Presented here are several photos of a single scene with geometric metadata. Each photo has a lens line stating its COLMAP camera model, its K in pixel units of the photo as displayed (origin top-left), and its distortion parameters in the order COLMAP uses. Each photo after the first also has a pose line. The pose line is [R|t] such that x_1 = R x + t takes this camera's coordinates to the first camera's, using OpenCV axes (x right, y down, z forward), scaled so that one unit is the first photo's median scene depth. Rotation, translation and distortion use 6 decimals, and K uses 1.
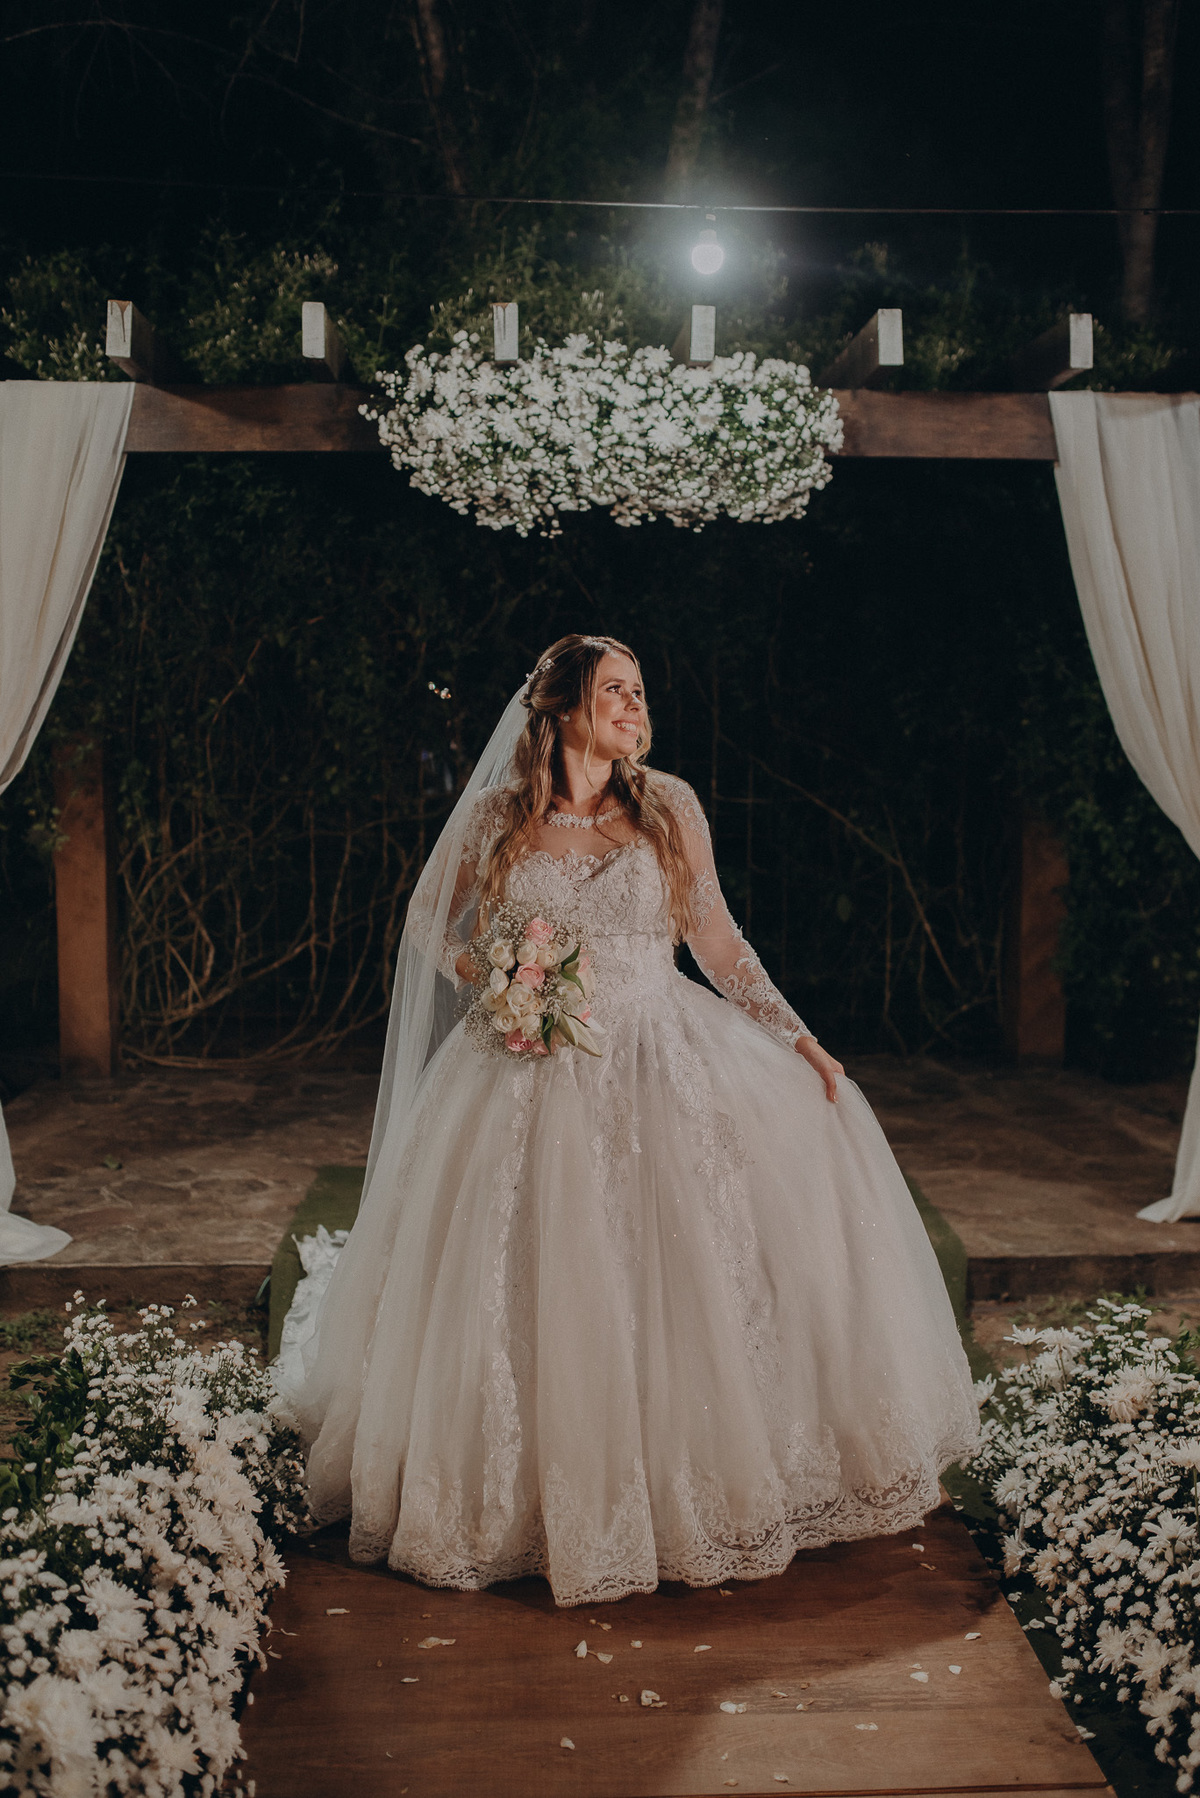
lens RADIAL K [[1705.1, 0, 594.8], [0, 1705.1, 891.0], [0, 0, 1]] dist [0.002409, 0.000000]
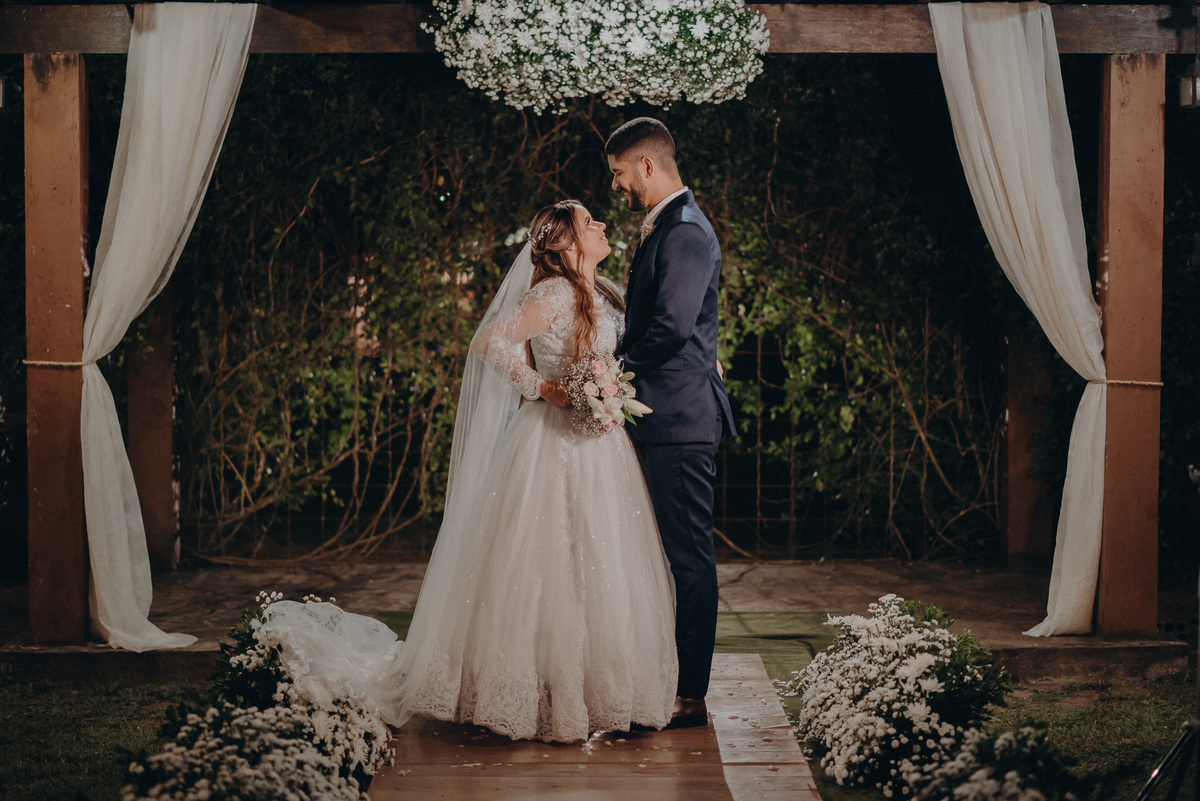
lens RADIAL K [[2910.3, 0, 601.8], [0, 2910.3, 401.6], [0, 0, 1]] dist [0.286459, 0.000000]
pose [[0.999218, -0.000952, -0.039535, 0.103000], [-0.000780, 0.999042, -0.043752, 0.127980], [0.039539, 0.043748, 0.998260, -1.355974]]
